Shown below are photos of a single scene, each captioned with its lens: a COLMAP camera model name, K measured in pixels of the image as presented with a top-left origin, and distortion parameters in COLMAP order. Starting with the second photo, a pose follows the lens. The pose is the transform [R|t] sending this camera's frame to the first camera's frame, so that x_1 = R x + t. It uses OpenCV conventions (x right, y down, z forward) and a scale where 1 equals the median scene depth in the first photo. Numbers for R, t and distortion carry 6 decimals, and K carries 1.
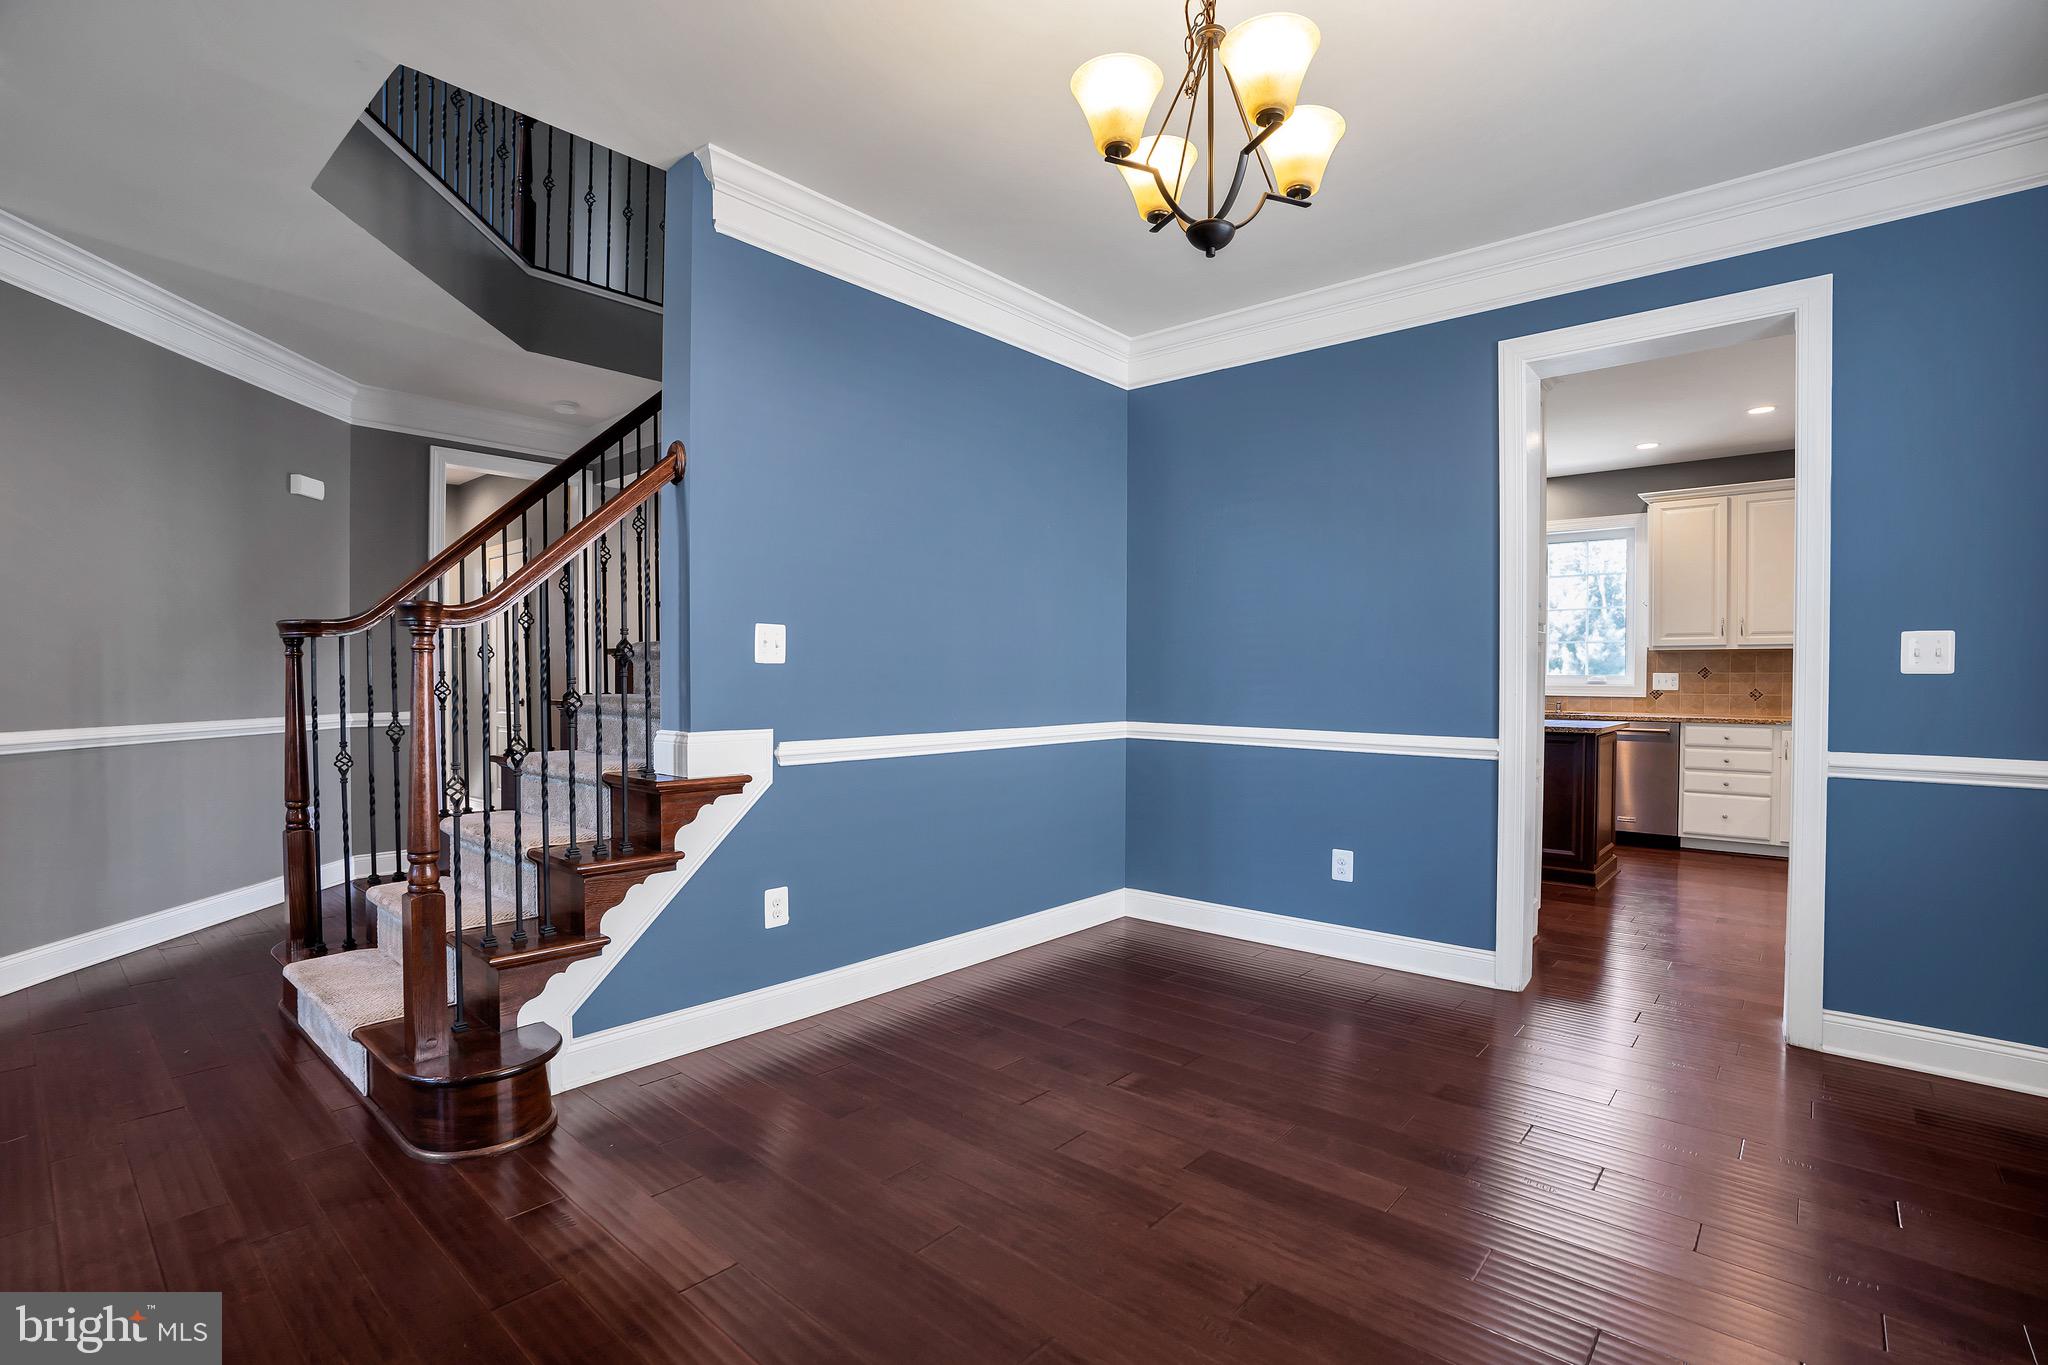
lens RADIAL K [[953.7, 0, 1027.3], [0, 953.7, 689.8], [0, 0, 1]] dist [-0.011383, -0.000876]
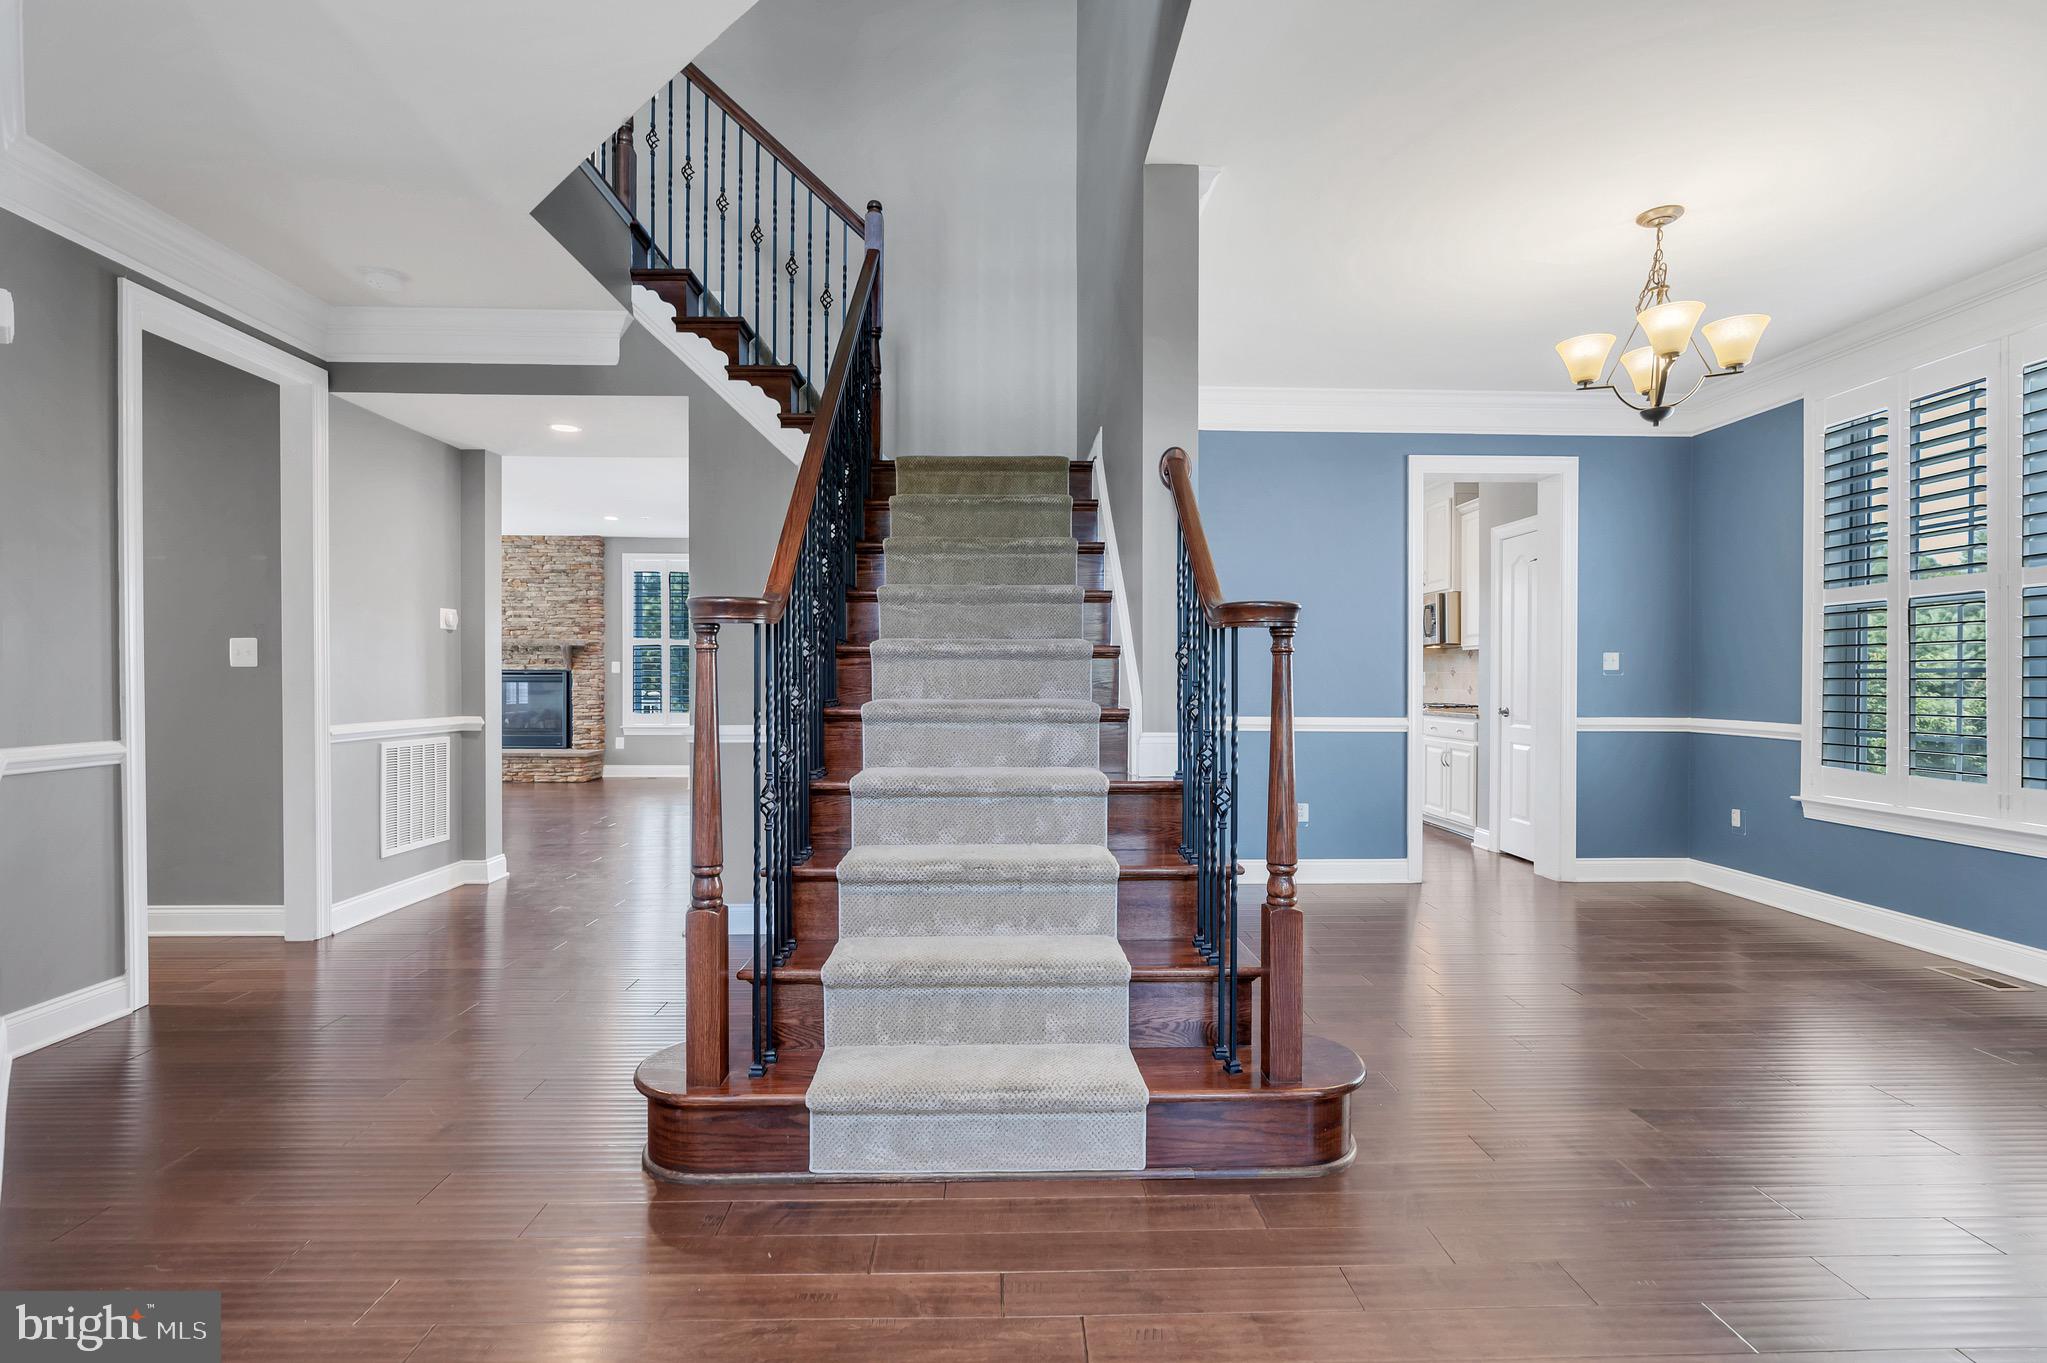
lens RADIAL K [[953.2, 0, 1026.8], [0, 953.2, 688.8], [0, 0, 1]] dist [-0.011383, -0.000876]
pose [[0.721072, -0.008016, 0.692814, -1.216906], [0.012254, 0.999924, -0.001185, -0.000638], [-0.692752, 0.009344, 0.721116, 0.411046]]
